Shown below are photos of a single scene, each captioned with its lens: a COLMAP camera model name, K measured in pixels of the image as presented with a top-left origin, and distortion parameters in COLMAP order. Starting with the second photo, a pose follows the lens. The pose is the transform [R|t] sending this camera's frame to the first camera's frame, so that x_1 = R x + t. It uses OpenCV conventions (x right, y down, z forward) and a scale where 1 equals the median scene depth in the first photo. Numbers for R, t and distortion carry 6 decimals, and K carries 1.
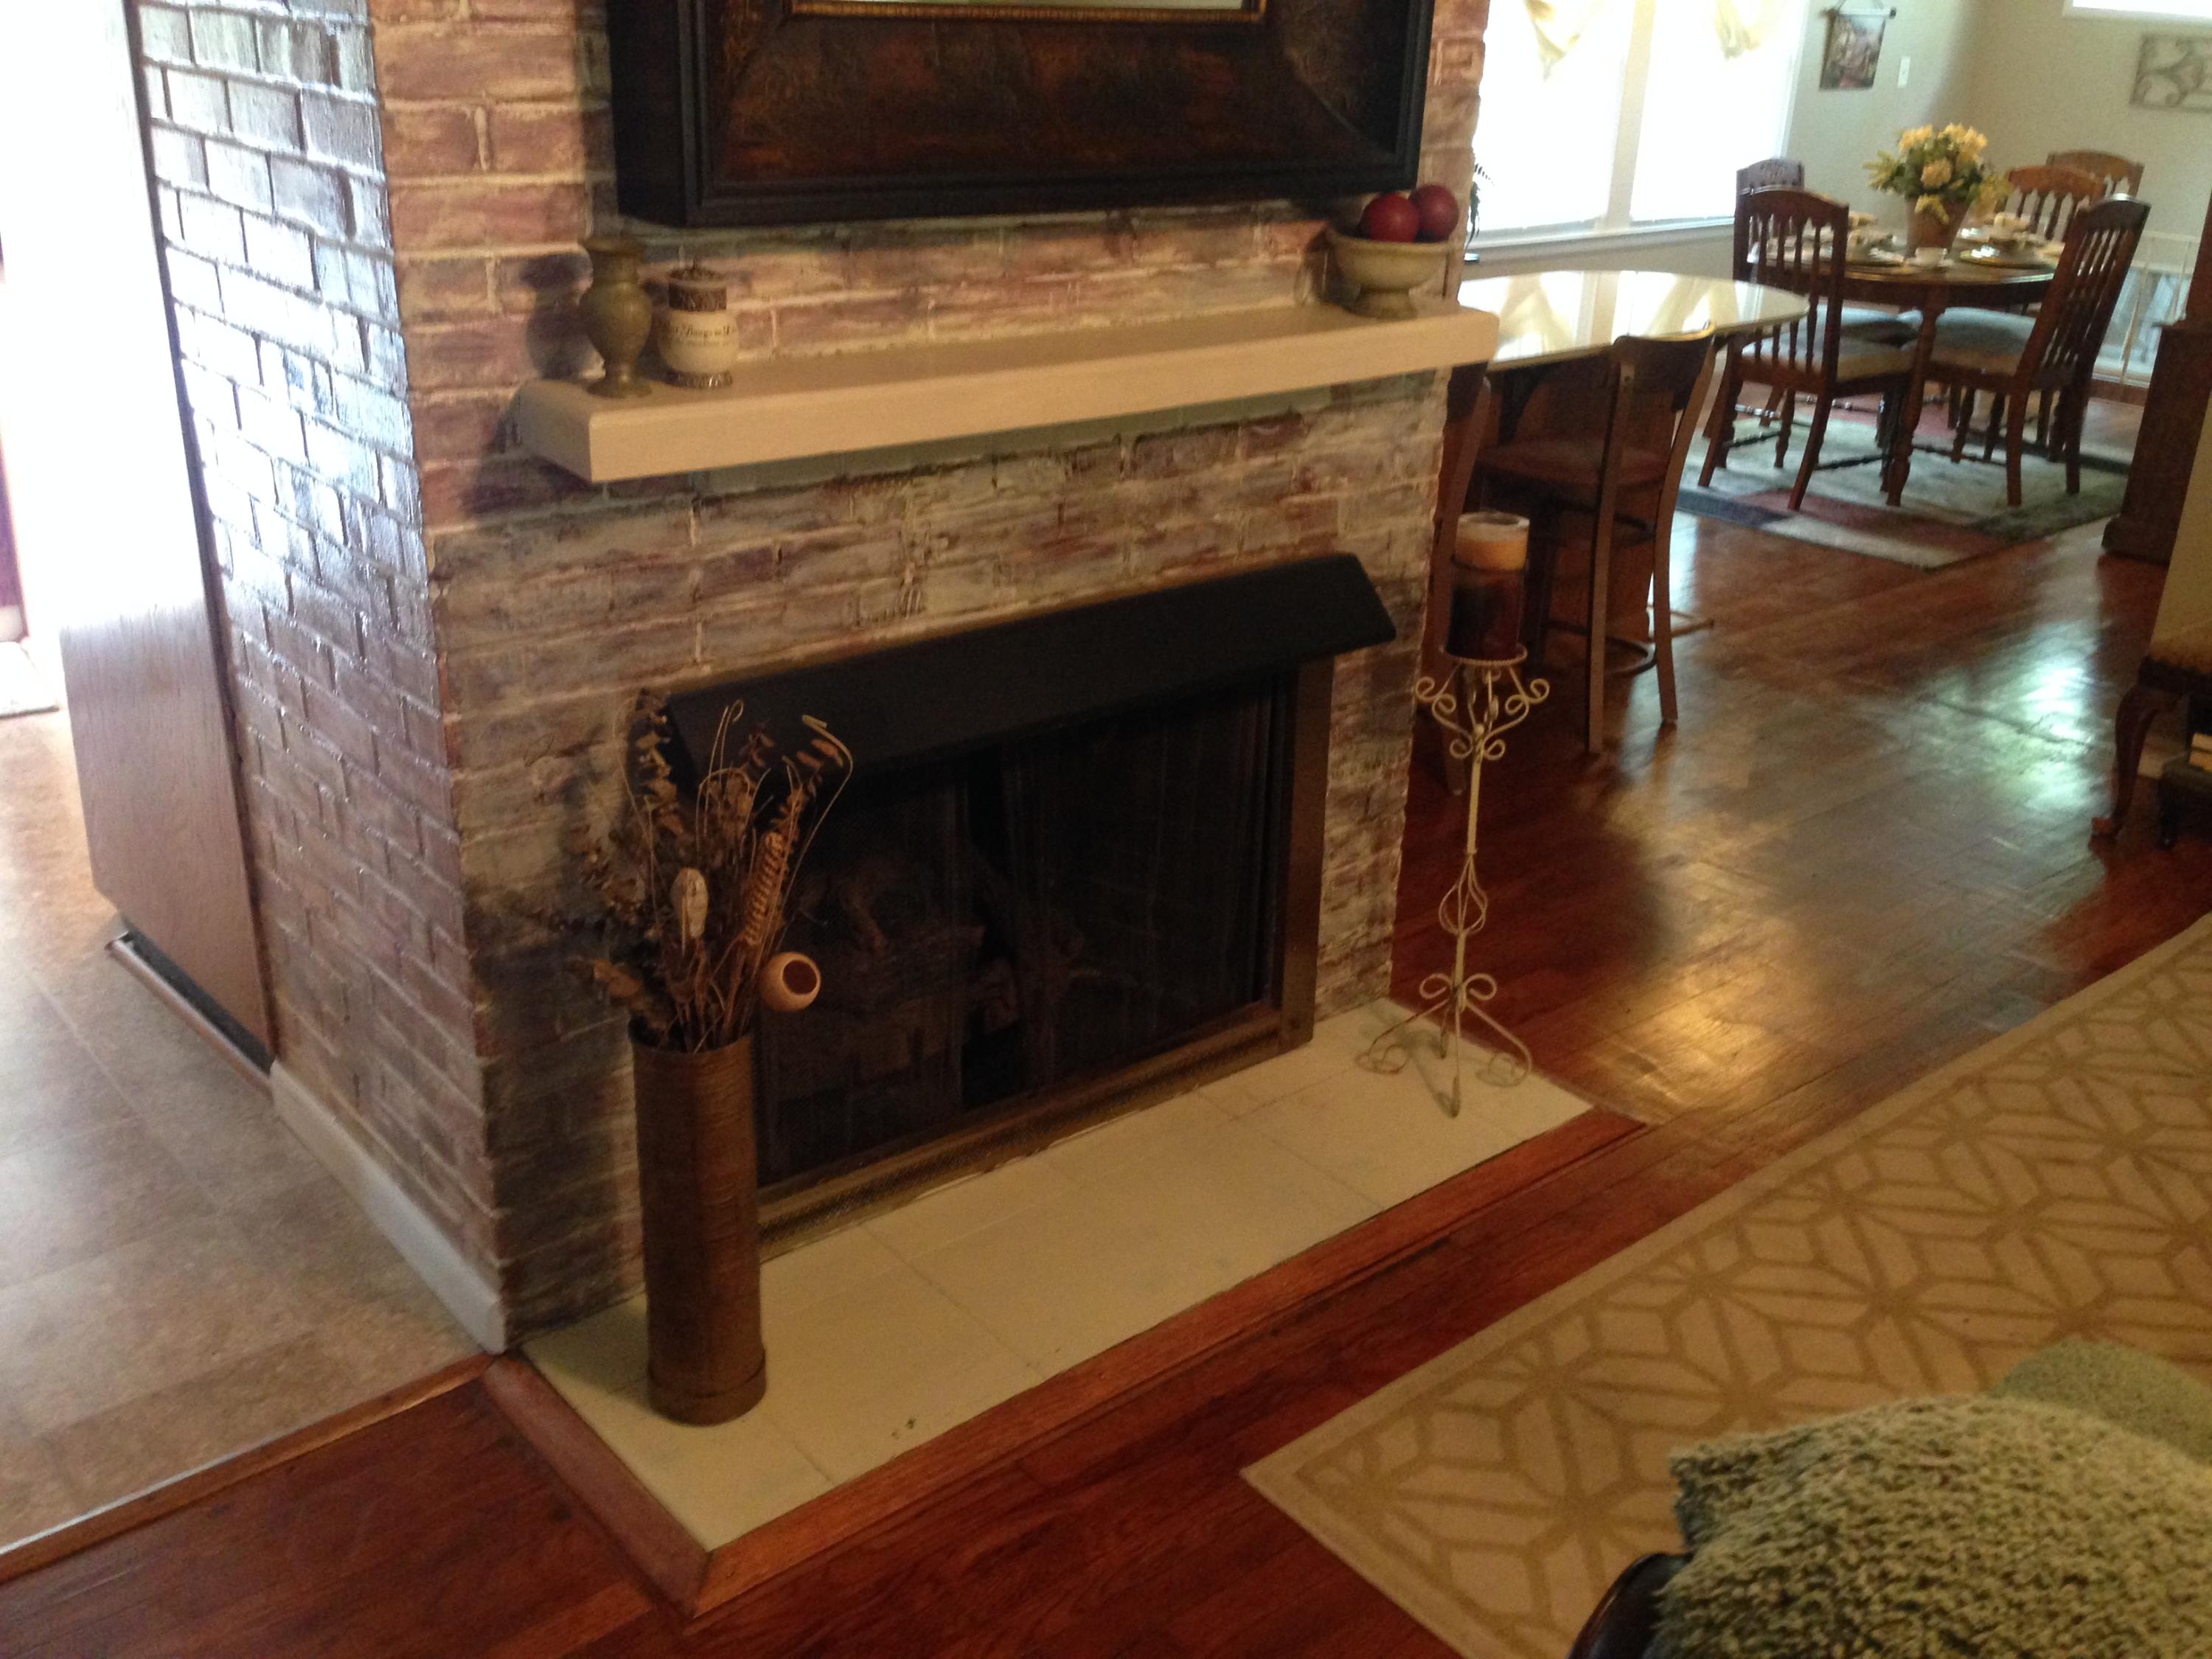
lens RADIAL K [[2080.0, 0, 1075.8], [0, 2080.0, 844.1], [0, 0, 1]] dist [0.121178, -0.196975]
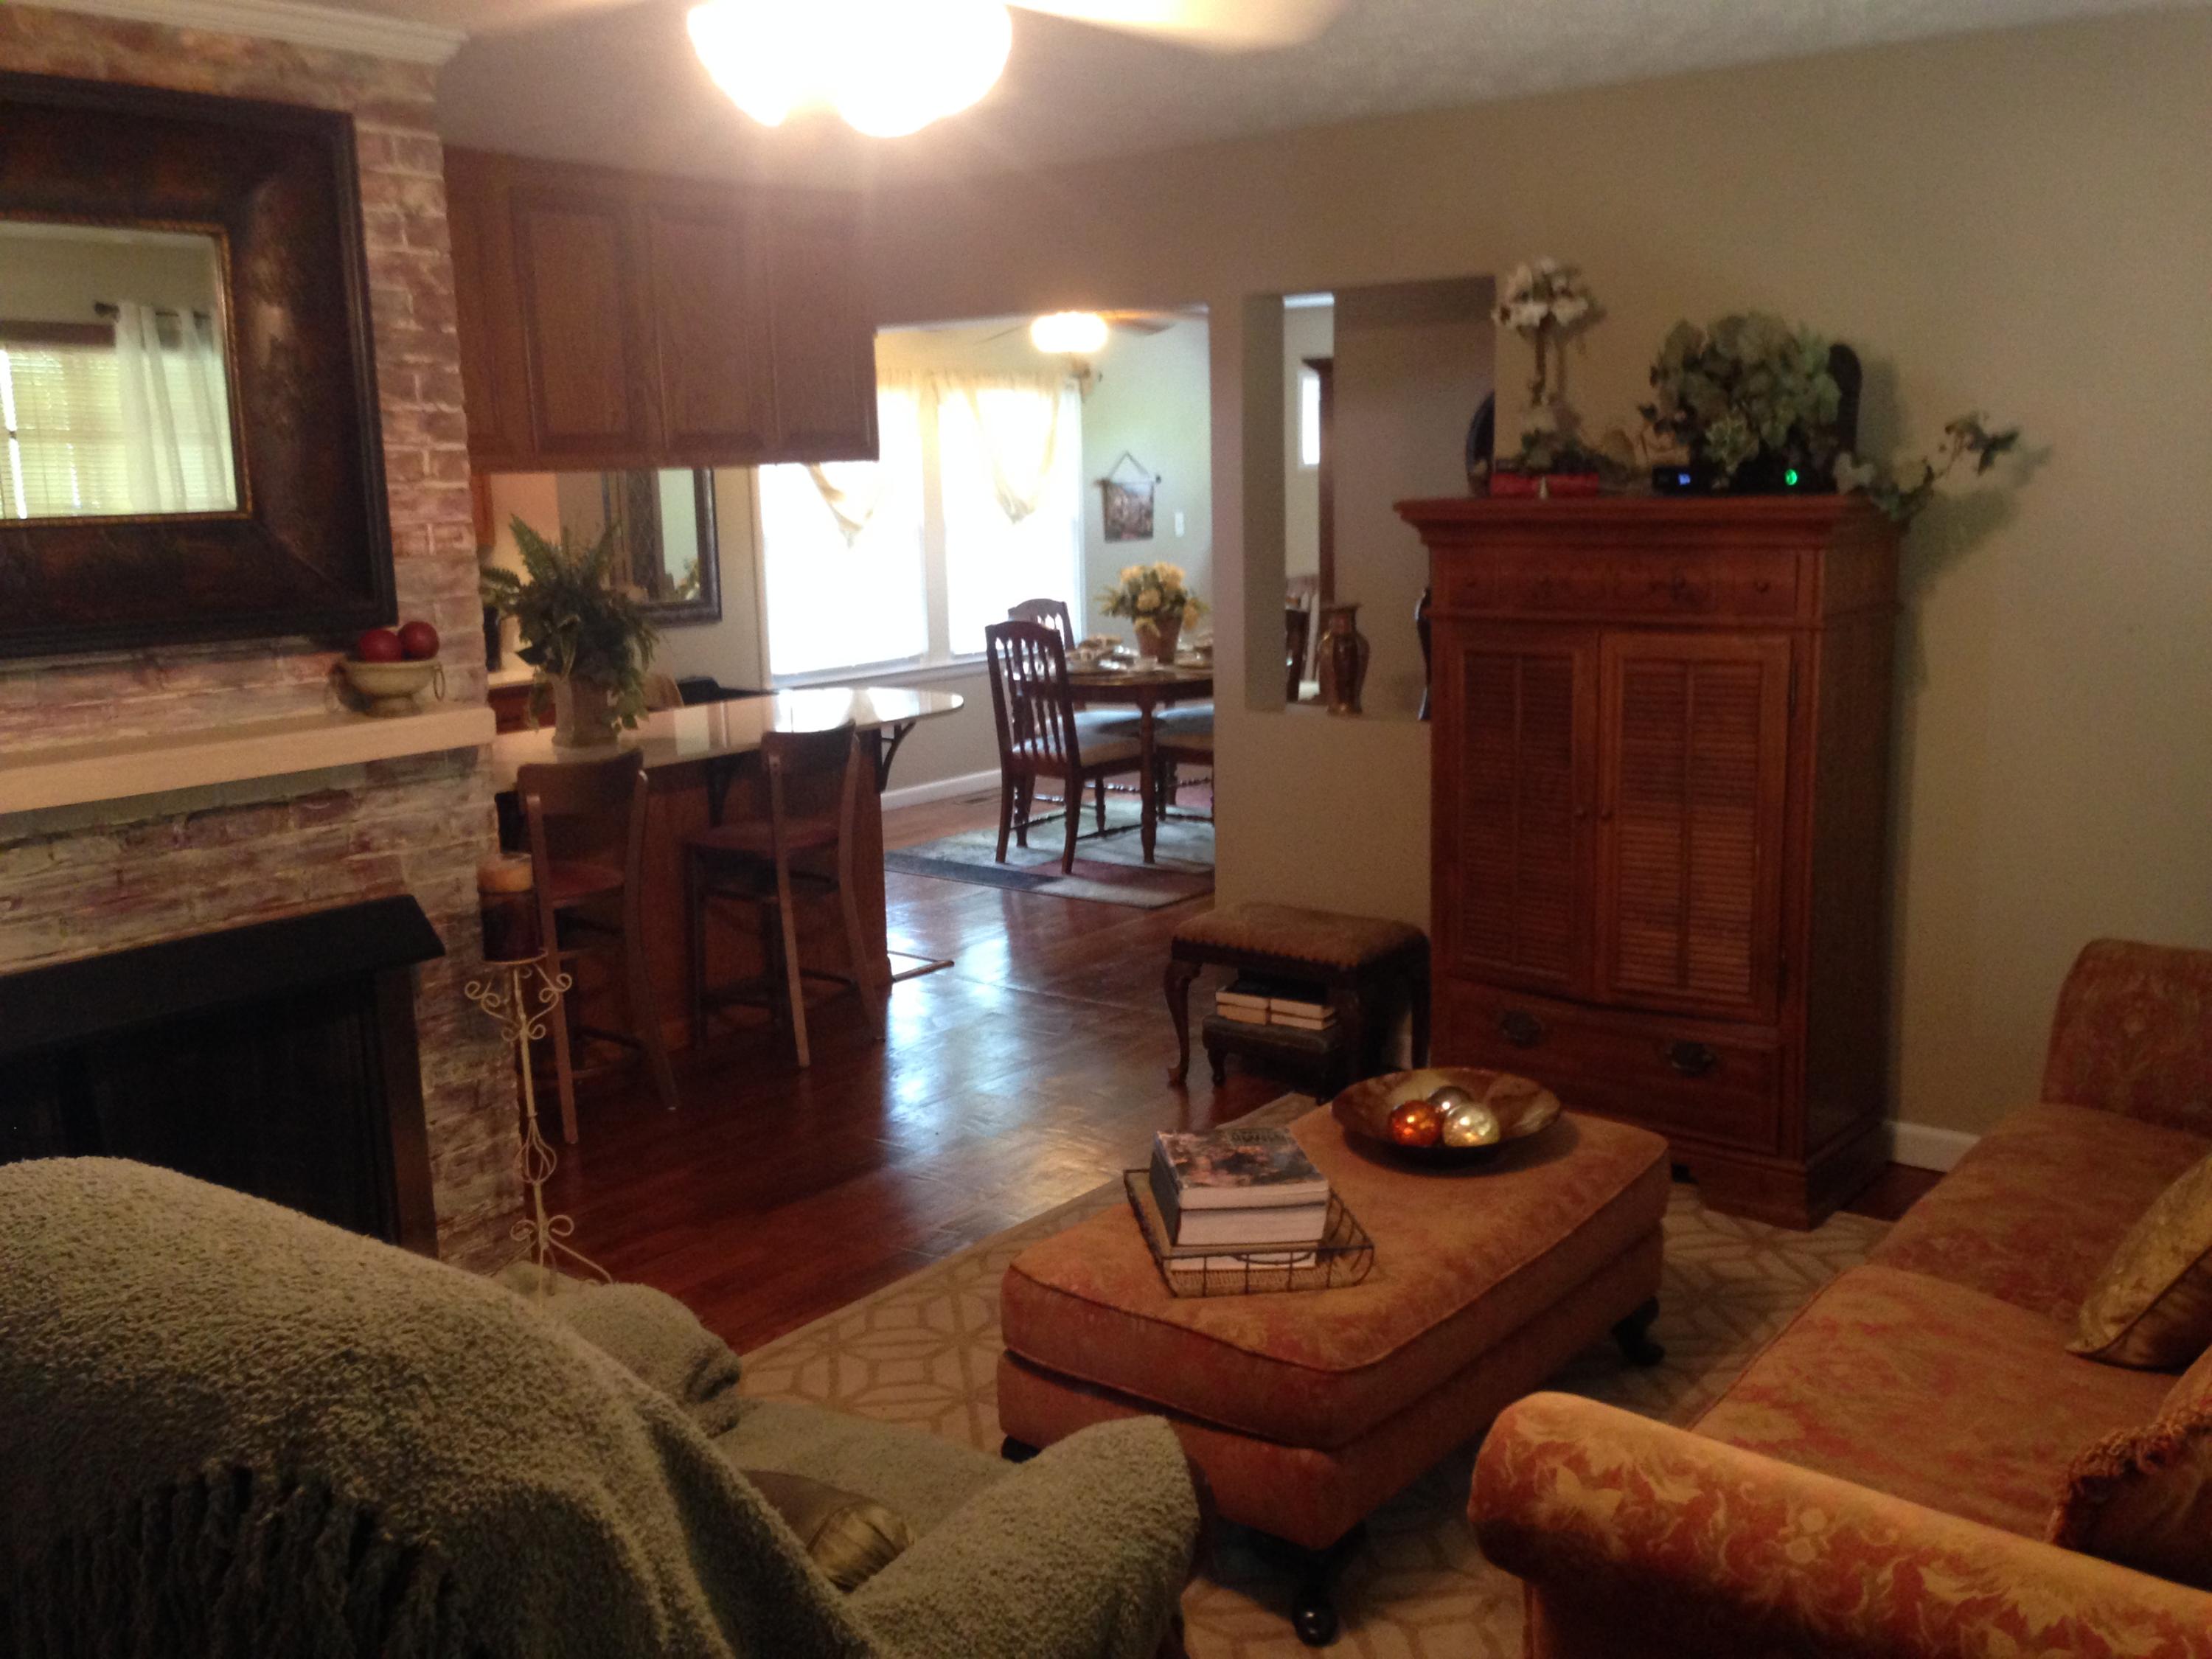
lens RADIAL K [[2080.0, 0, 1075.8], [0, 2080.0, 844.1], [0, 0, 1]] dist [0.121178, -0.196975]
pose [[0.976655, -0.093476, 0.193408, 0.288098], [0.132236, 0.971163, -0.198385, 0.144244], [-0.169286, 0.219329, 0.960852, -0.328849]]
